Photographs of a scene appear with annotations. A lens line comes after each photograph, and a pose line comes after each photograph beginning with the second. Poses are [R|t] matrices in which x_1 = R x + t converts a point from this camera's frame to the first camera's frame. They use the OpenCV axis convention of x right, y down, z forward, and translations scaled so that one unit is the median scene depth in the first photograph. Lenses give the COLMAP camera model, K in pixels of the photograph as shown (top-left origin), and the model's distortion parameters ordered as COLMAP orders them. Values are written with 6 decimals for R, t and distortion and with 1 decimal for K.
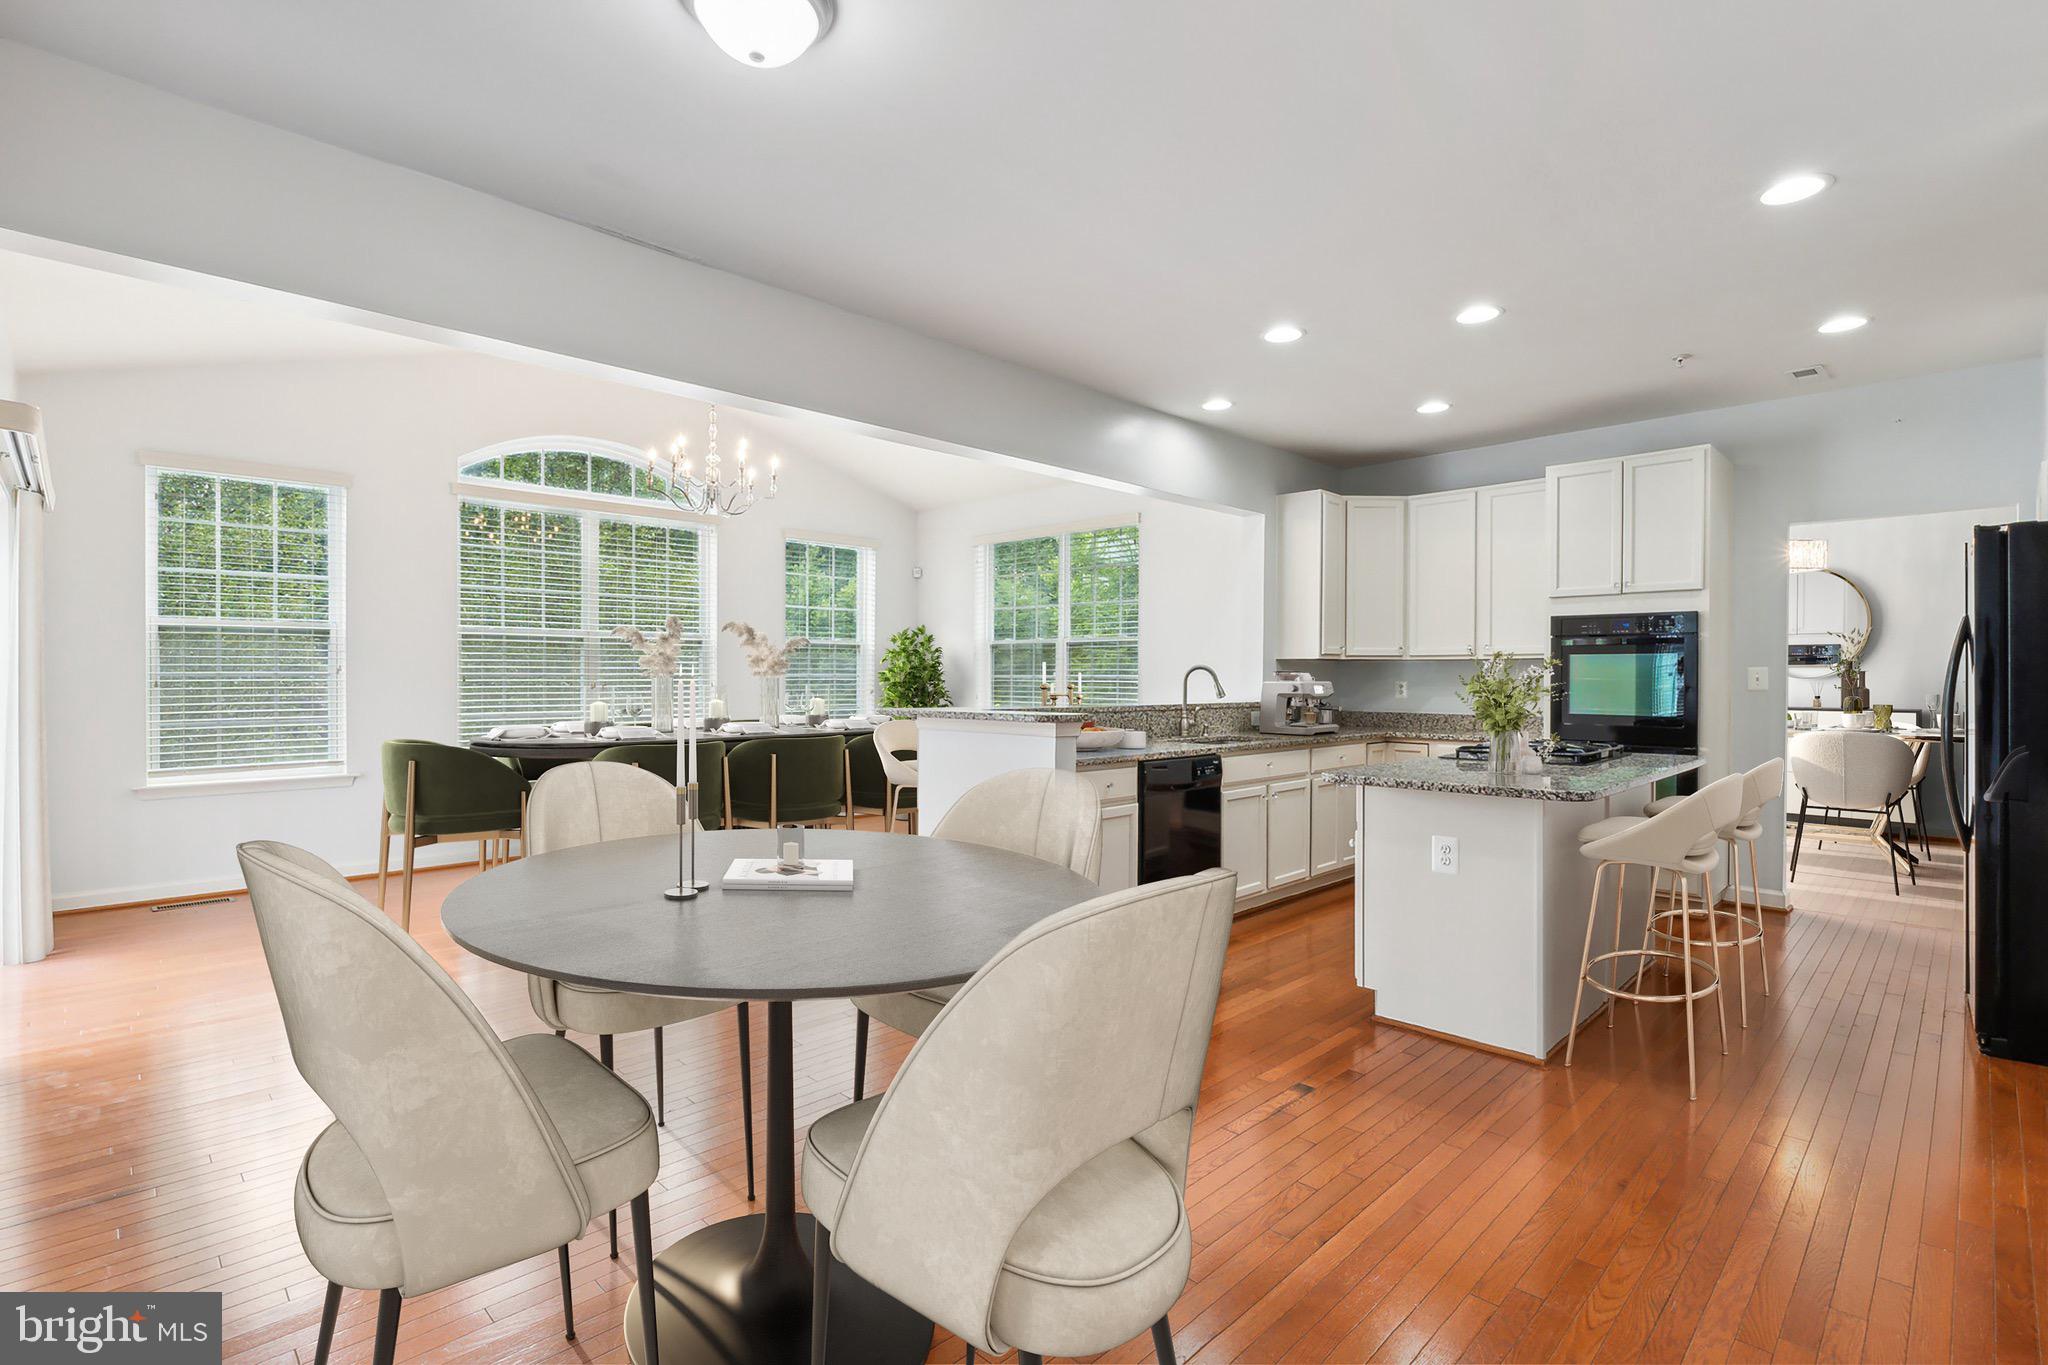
lens RADIAL K [[963.7, 0, 1016.9], [0, 963.7, 681.5], [0, 0, 1]] dist [-0.003460, 0.001432]
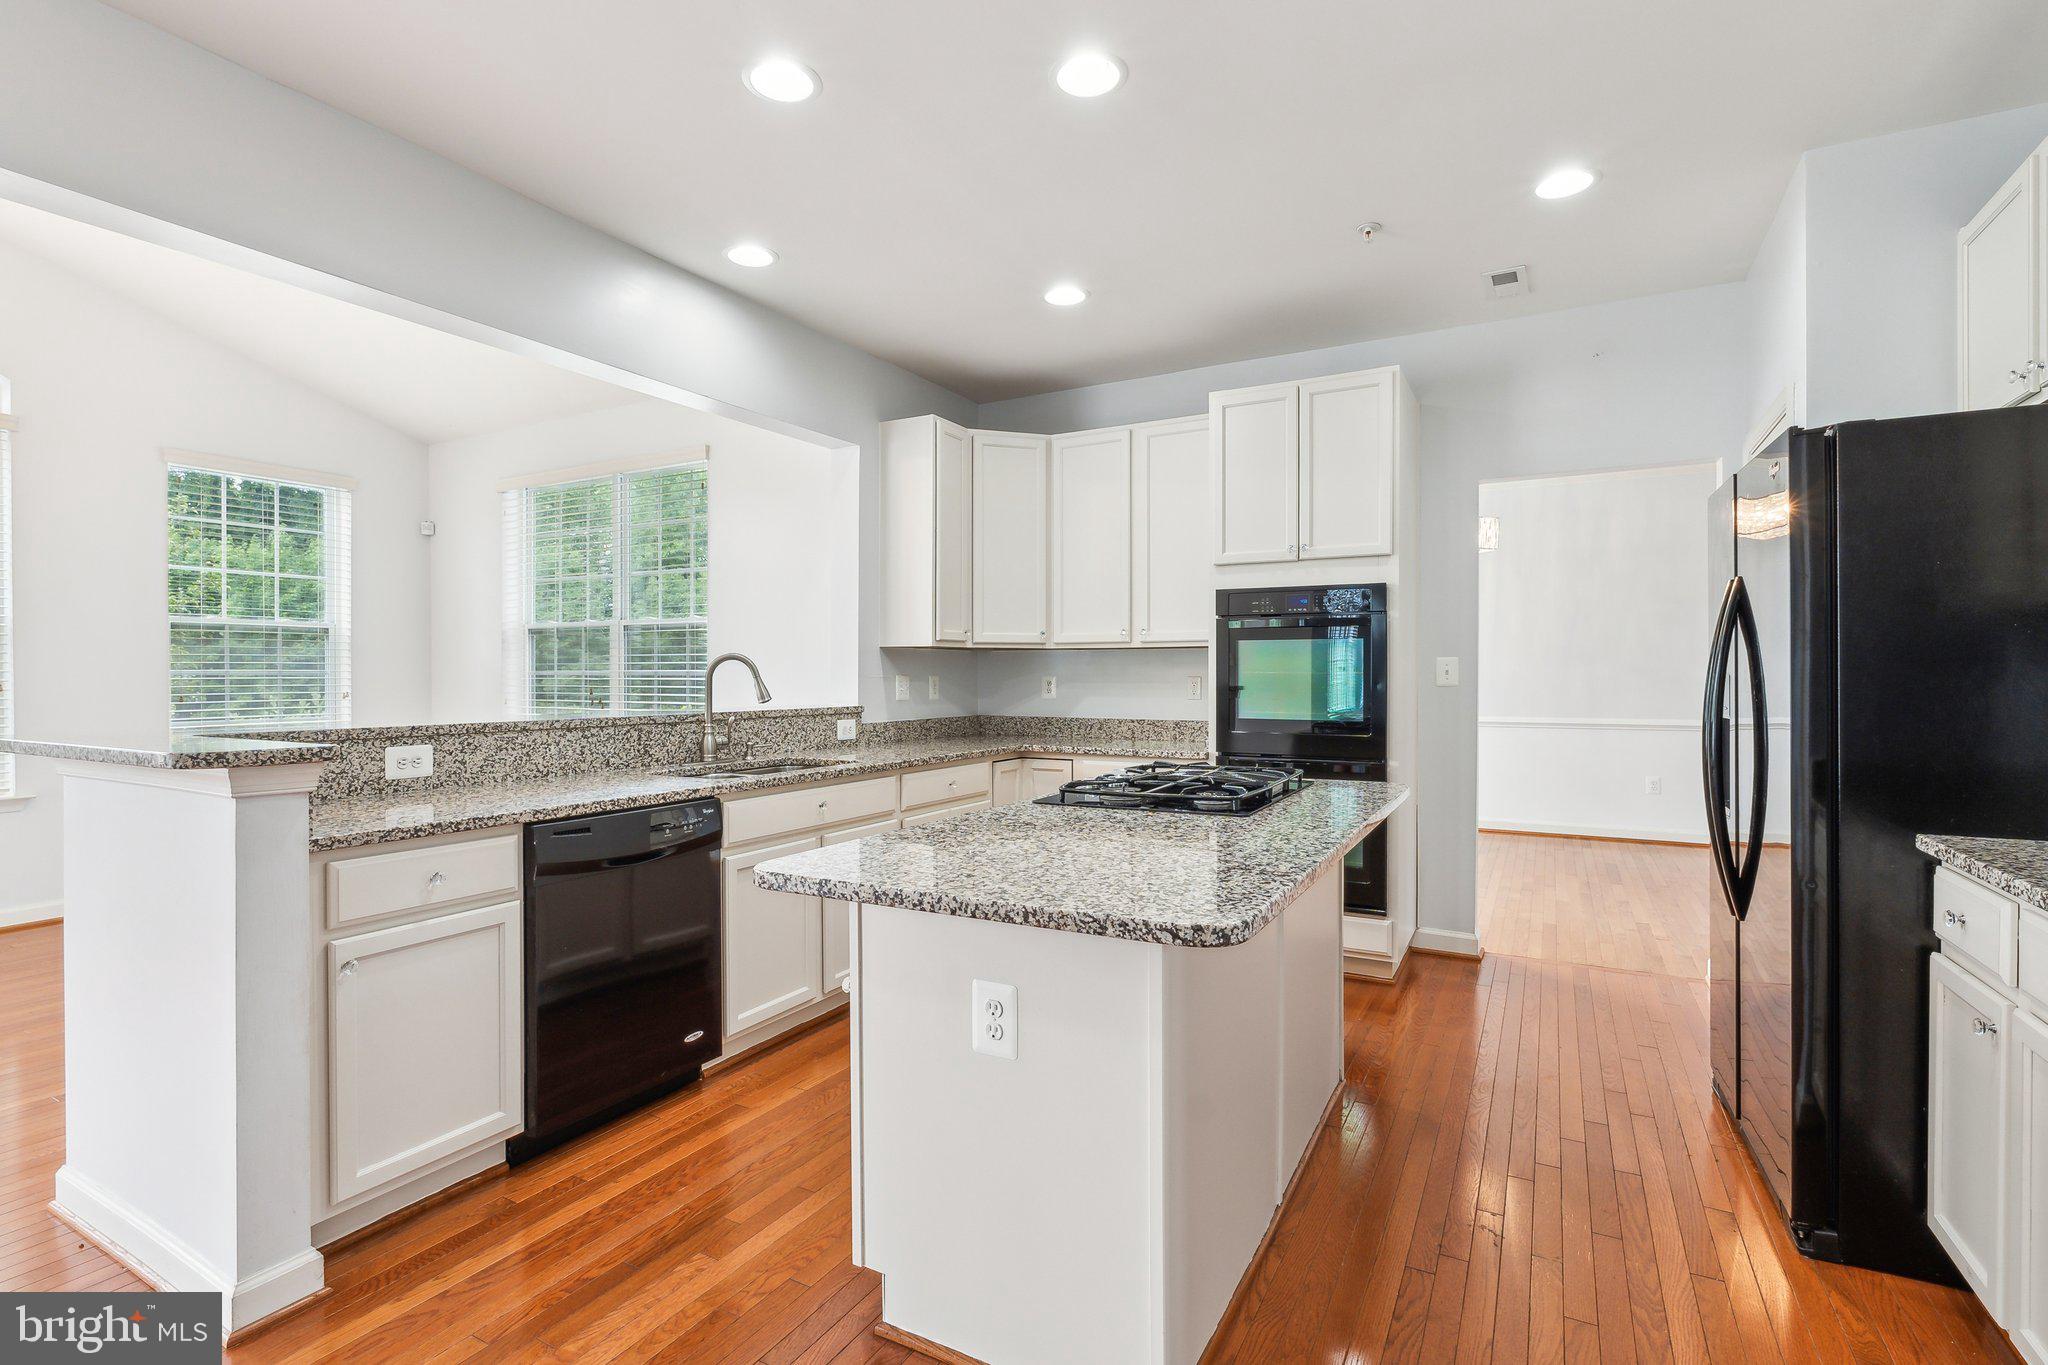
lens RADIAL K [[963.7, 0, 1016.6], [0, 963.7, 677.1], [0, 0, 1]] dist [-0.003460, 0.001432]
pose [[0.961547, -0.003976, 0.274612, 0.195171], [0.004459, 0.999989, -0.001136, 0.001083], [-0.274605, 0.002317, 0.961554, 0.313539]]
